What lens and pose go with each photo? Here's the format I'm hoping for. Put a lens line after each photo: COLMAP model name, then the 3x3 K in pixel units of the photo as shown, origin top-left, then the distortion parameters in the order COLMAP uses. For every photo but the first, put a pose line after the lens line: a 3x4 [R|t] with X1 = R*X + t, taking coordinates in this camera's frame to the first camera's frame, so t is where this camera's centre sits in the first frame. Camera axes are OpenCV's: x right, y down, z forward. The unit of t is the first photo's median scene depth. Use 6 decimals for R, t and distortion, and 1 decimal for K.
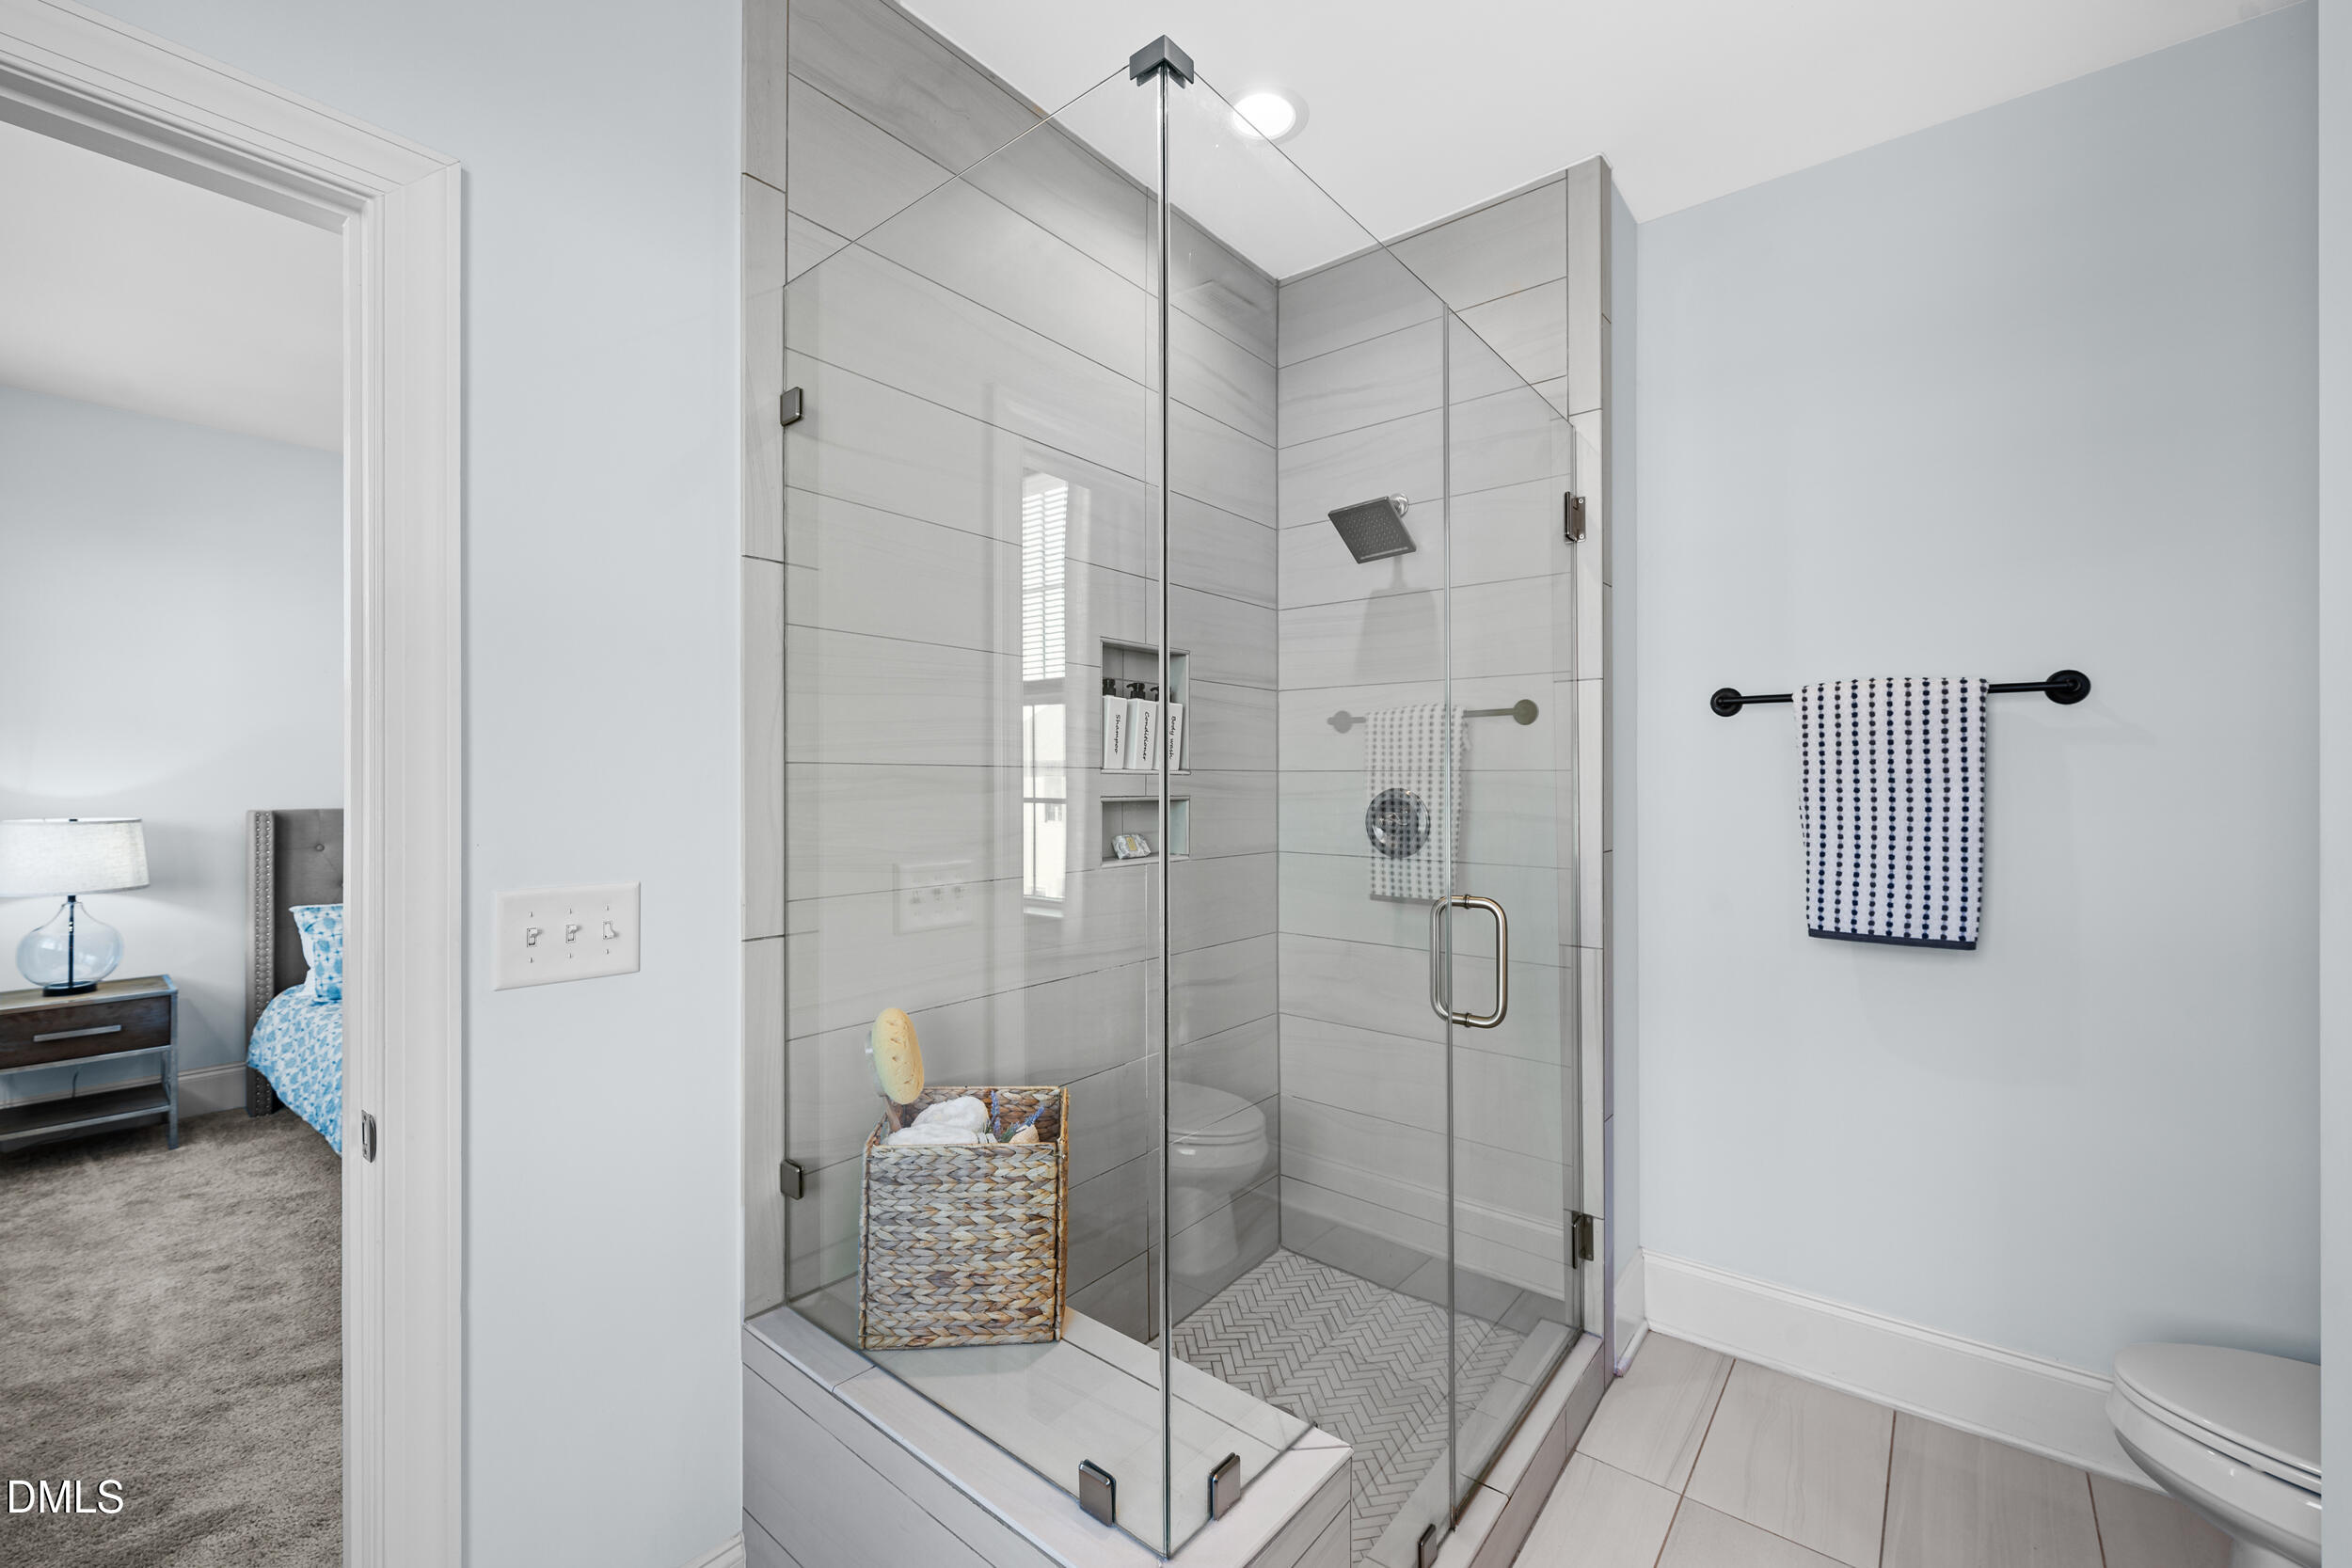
lens RADIAL K [[1031.3, 0, 1176.0], [0, 1031.3, 784.0], [0, 0, 1]] dist [-0.000492, -0.000072]
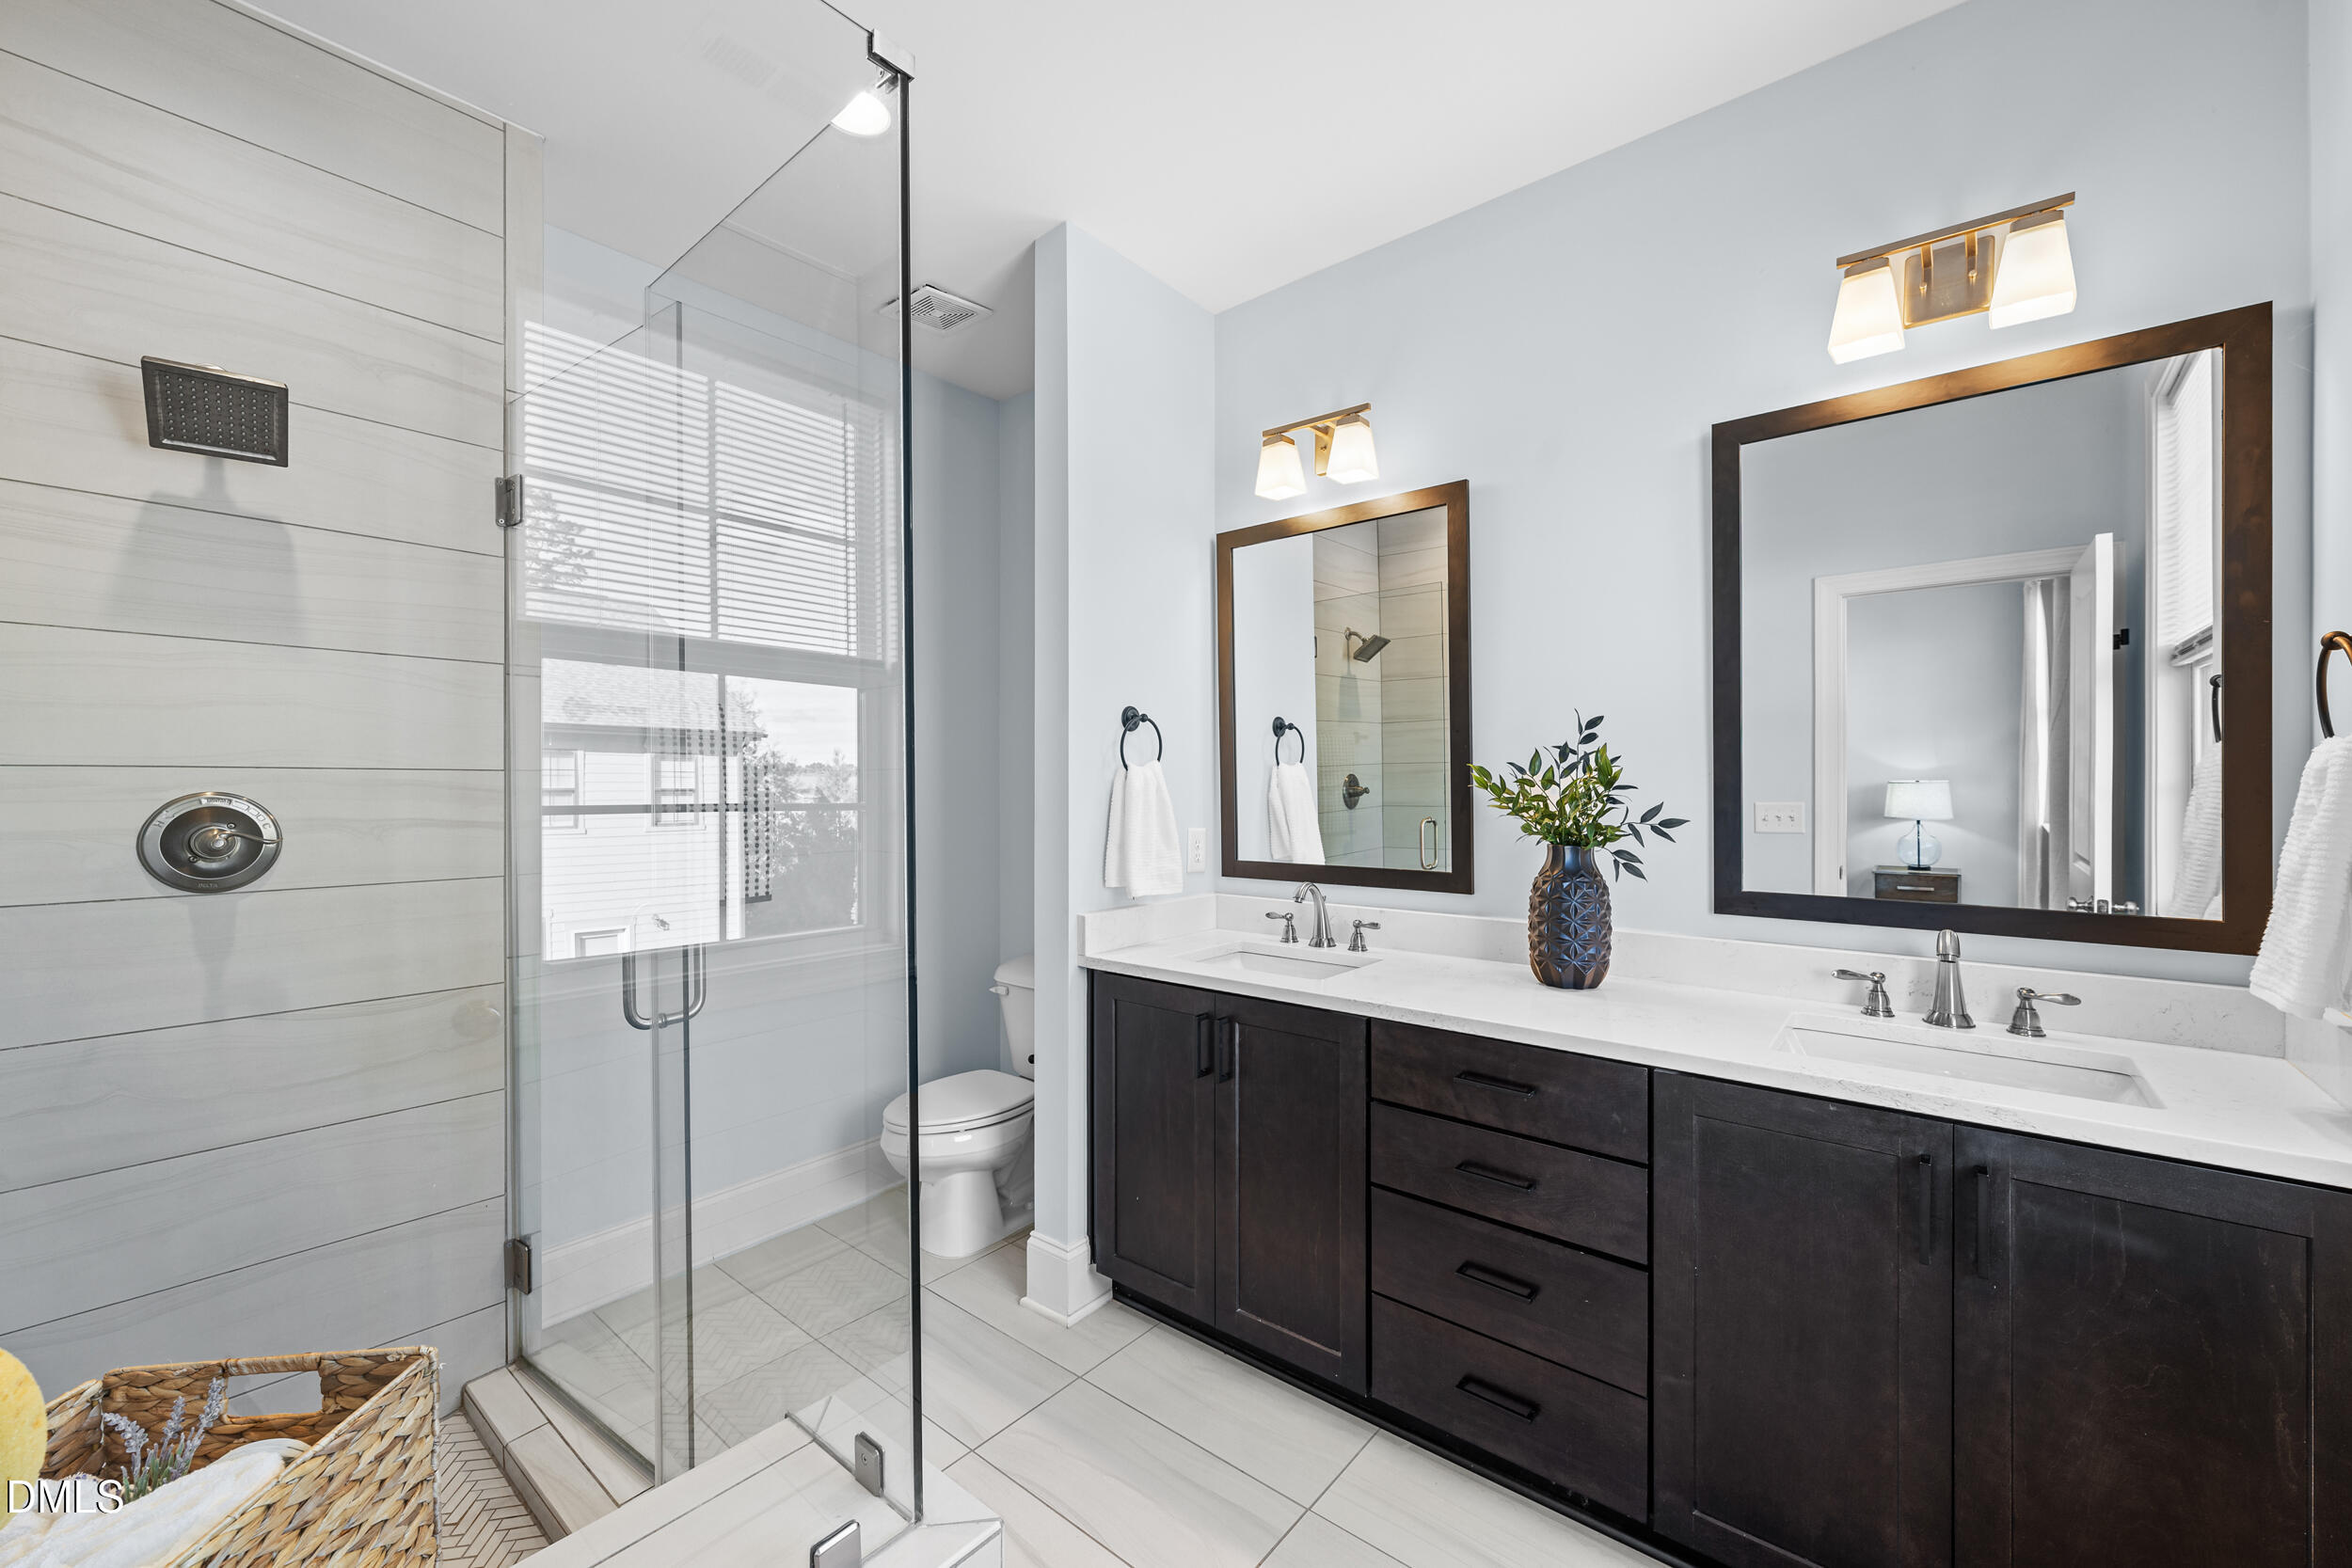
lens RADIAL K [[933.9, 0, 1176.0], [0, 933.9, 784.0], [0, 0, 1]] dist [0.000099, 0.000008]
pose [[-0.025516, 0.000992, 0.999674, -0.438796], [0.002326, 0.999997, -0.000933, 0.001016], [-0.999672, 0.002302, -0.025518, 0.381763]]
